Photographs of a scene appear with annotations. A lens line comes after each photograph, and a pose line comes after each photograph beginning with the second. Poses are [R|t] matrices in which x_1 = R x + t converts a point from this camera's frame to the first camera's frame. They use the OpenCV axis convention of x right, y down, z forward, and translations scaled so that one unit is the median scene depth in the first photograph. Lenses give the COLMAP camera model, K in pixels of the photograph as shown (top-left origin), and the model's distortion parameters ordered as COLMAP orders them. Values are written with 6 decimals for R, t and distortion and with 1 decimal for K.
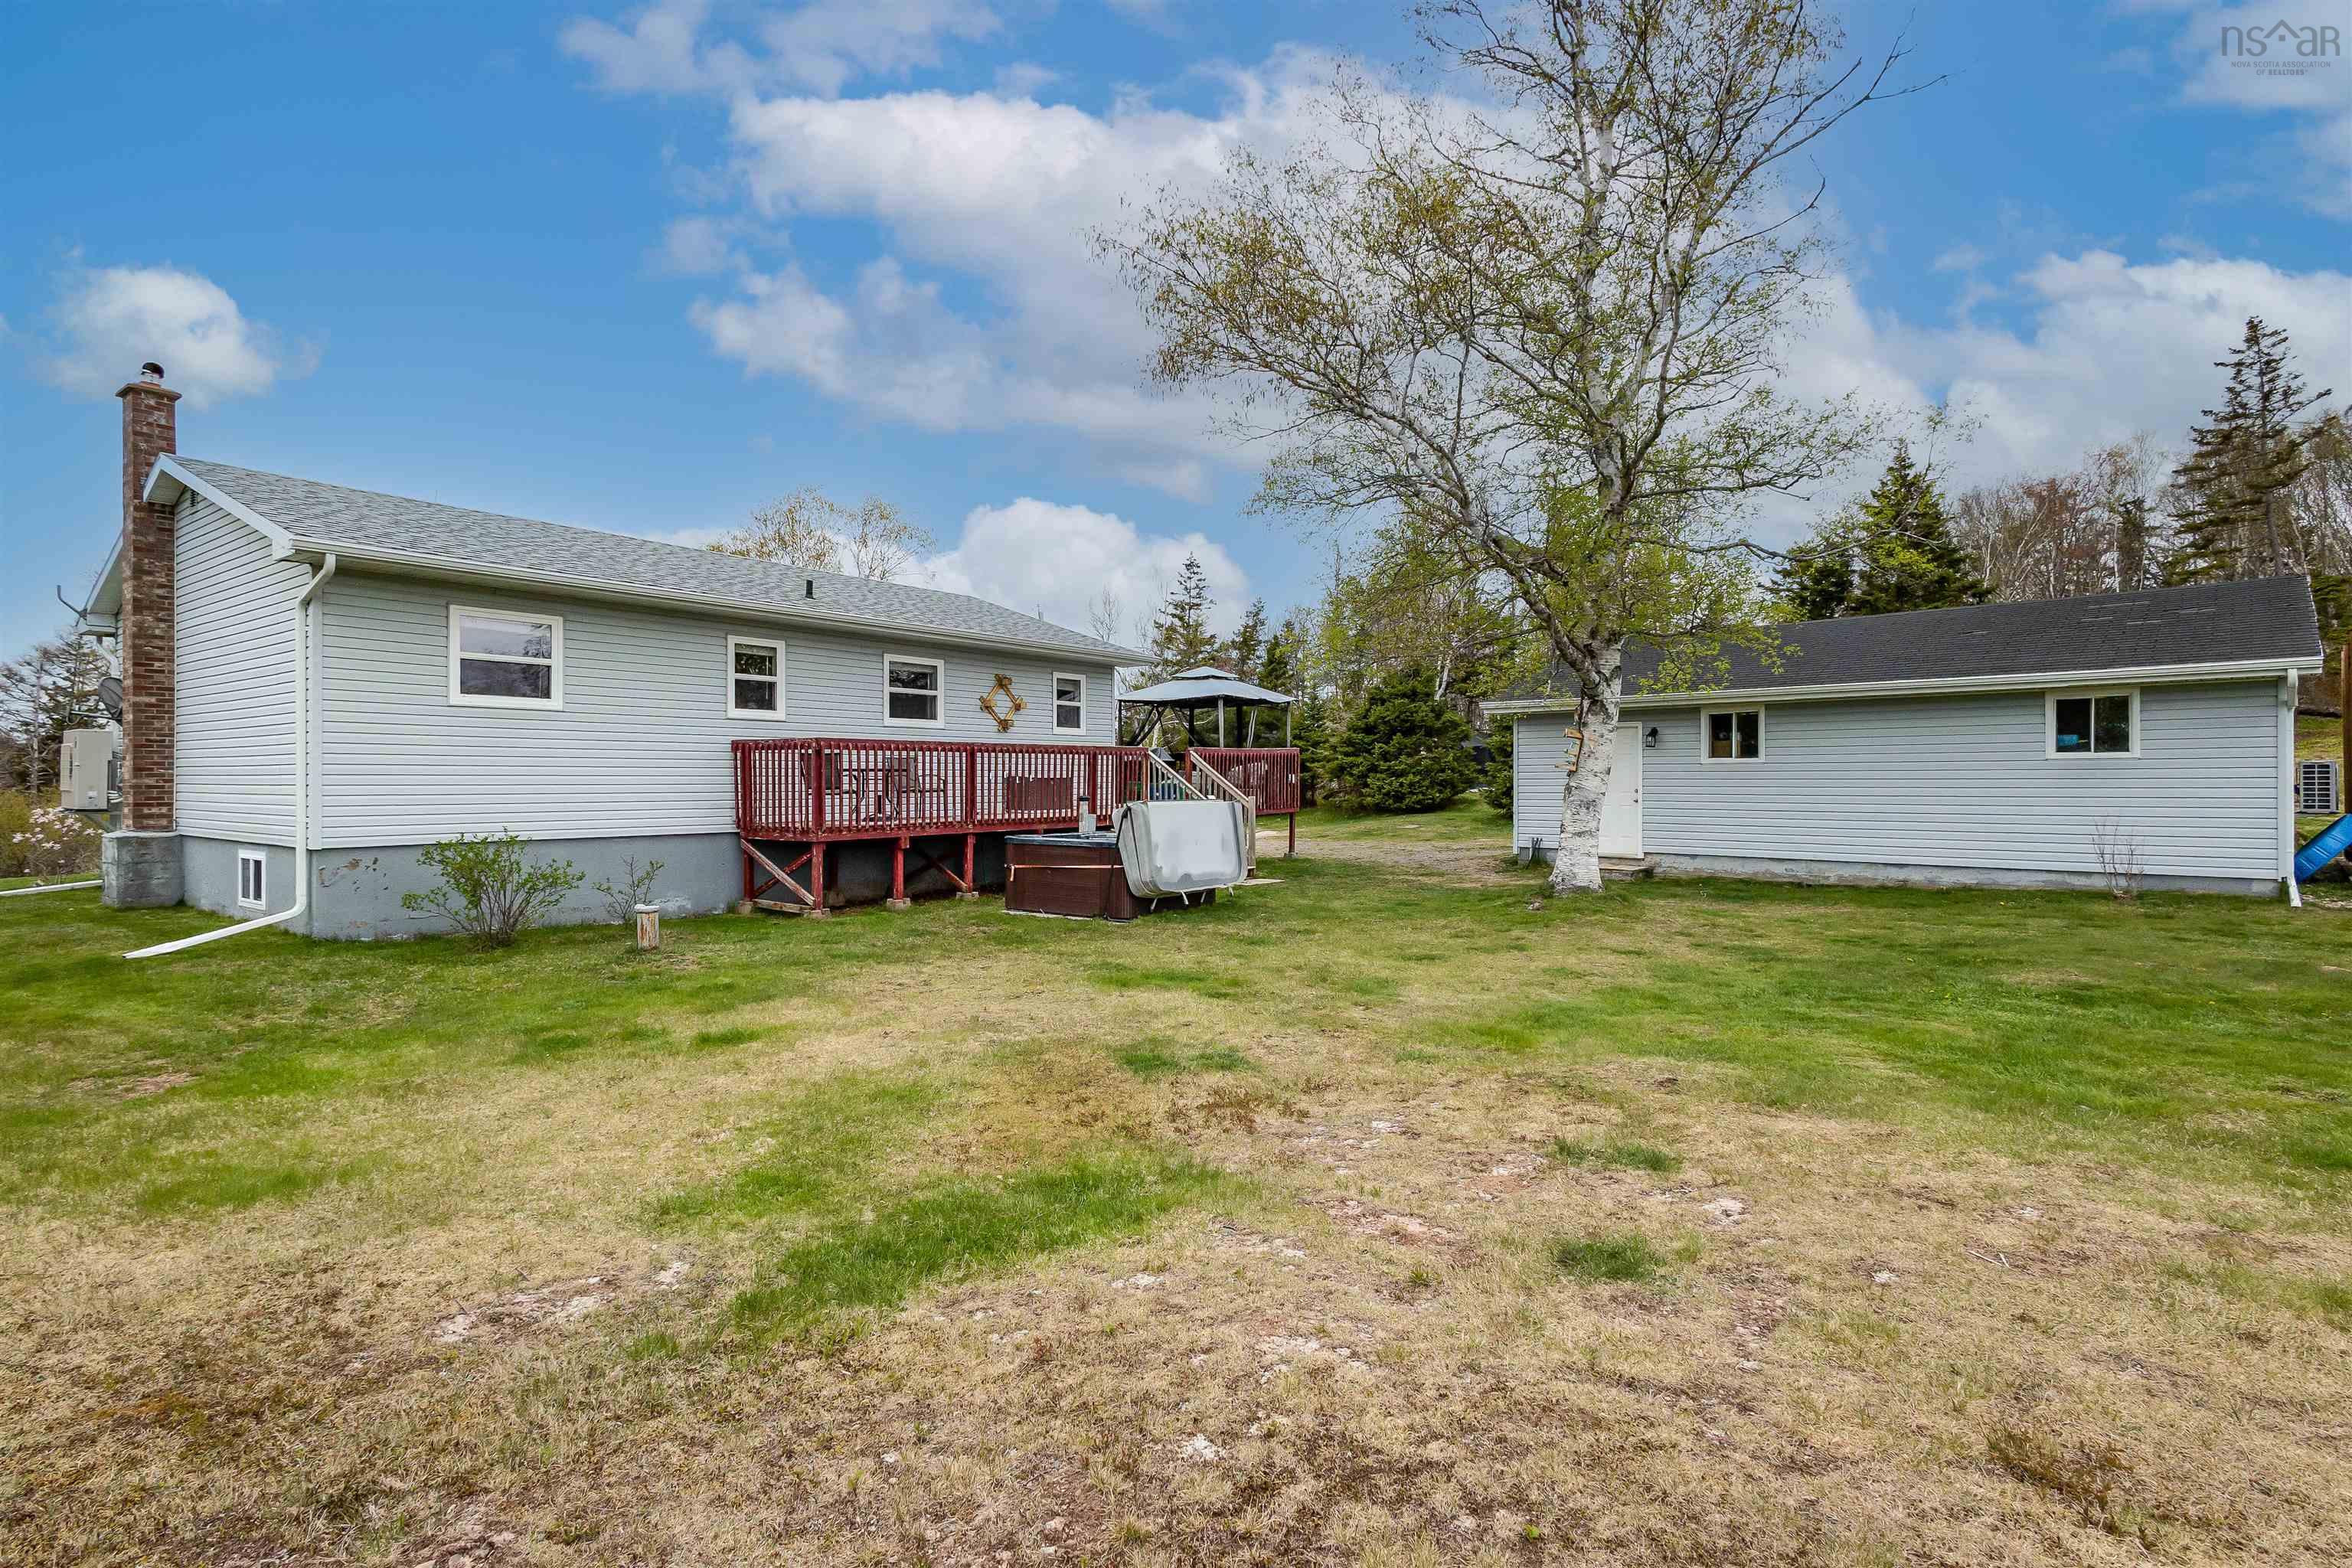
lens RADIAL K [[1133.2, 0, 1177.1], [0, 1133.2, 784.4], [0, 0, 1]] dist [0.031669, -0.009374]
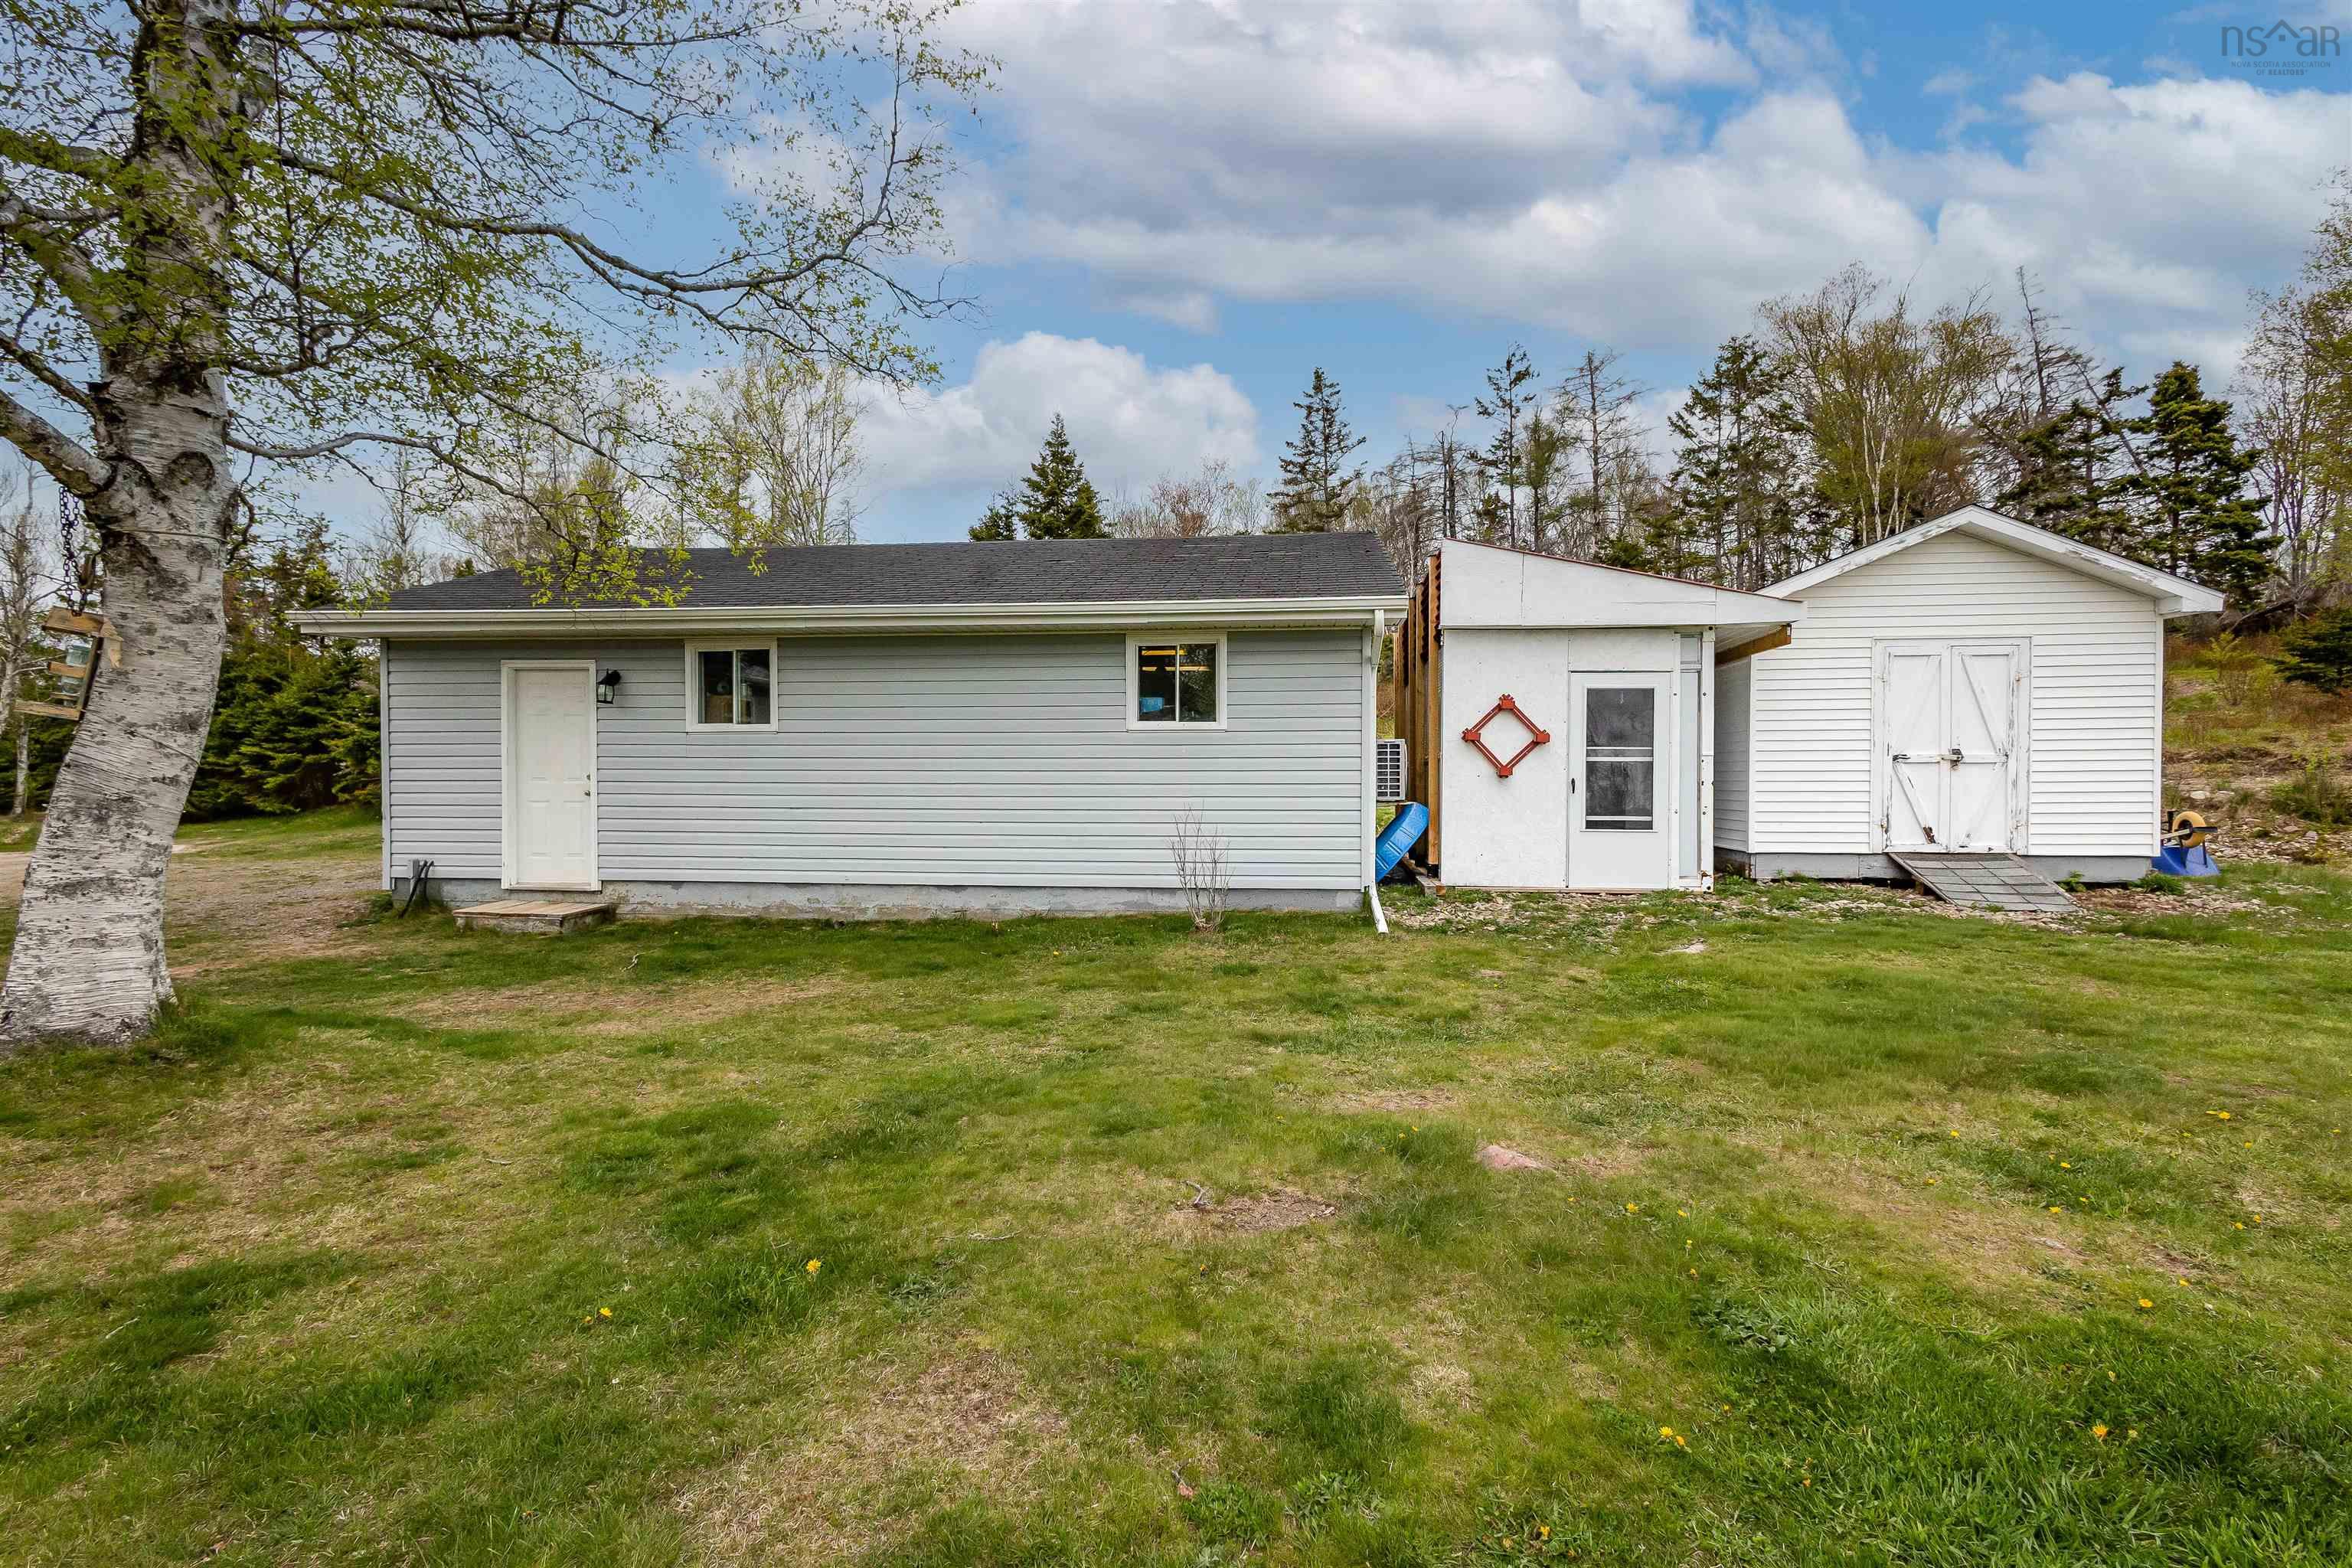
lens RADIAL K [[1133.2, 0, 1177.1], [0, 1133.2, 784.4], [0, 0, 1]] dist [0.031669, -0.009374]
pose [[0.807763, -0.004508, 0.589490, 0.317332], [-0.000860, 0.999961, 0.008824, 0.004412], [-0.589506, -0.007635, 0.807728, 0.359929]]
